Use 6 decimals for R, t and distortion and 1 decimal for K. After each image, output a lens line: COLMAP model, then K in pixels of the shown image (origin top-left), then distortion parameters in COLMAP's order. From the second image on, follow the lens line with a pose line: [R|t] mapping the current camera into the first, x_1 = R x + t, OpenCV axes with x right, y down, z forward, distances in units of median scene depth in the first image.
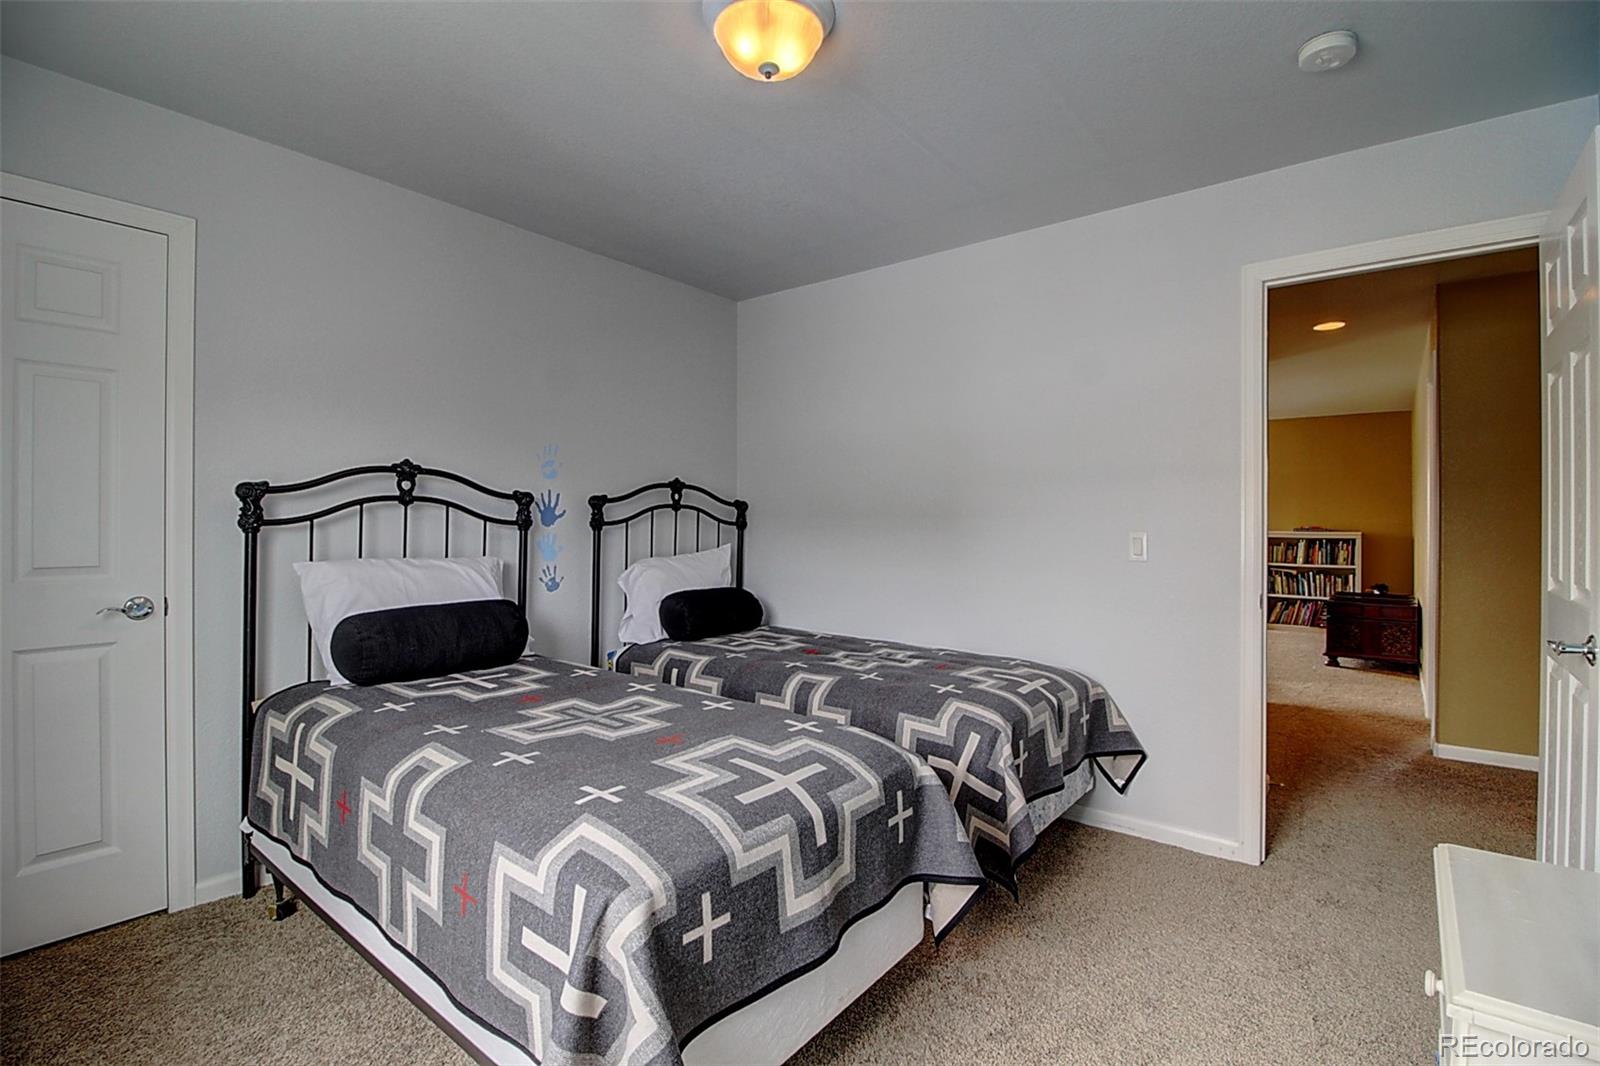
lens RADIAL K [[747.2, 0, 807.5], [0, 747.2, 530.8], [0, 0, 1]] dist [-0.001570, -0.001092]
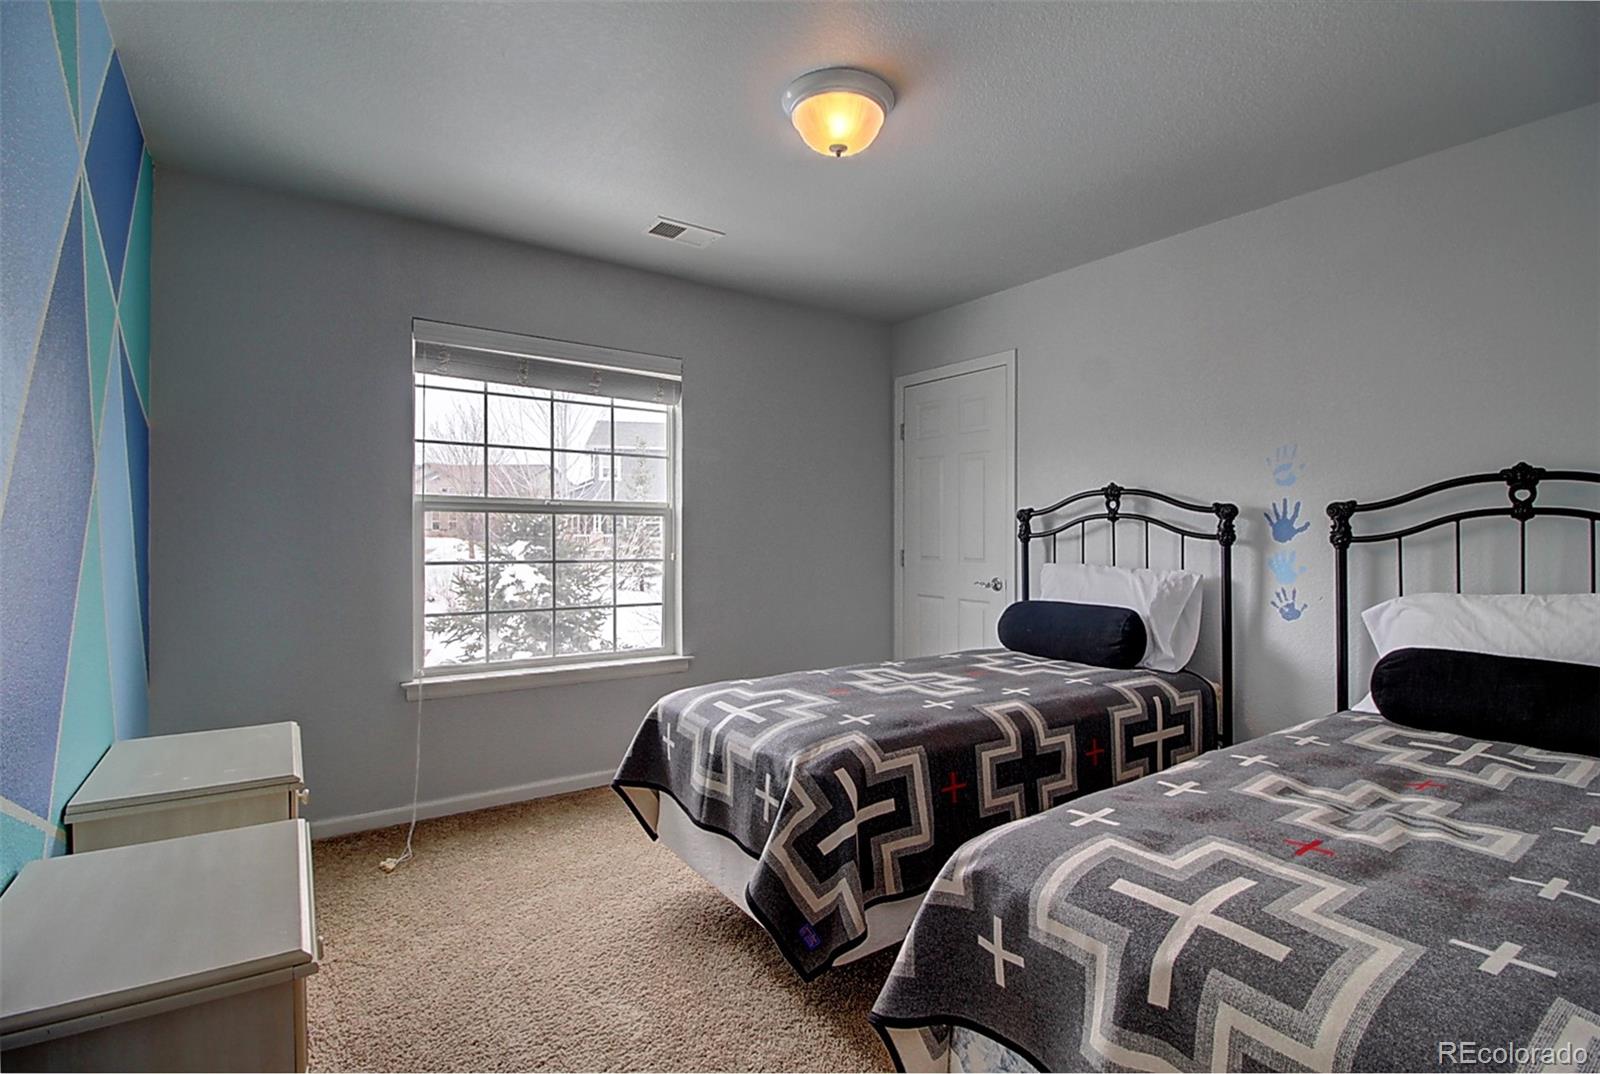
lens RADIAL K [[752.2, 0, 804.2], [0, 752.2, 531.8], [0, 0, 1]] dist [-0.005028, -0.000996]
pose [[-0.287013, -0.009215, -0.957882, 0.623259], [-0.024359, 0.999701, -0.002319, -0.002339], [0.957617, 0.022668, -0.287151, 0.726474]]
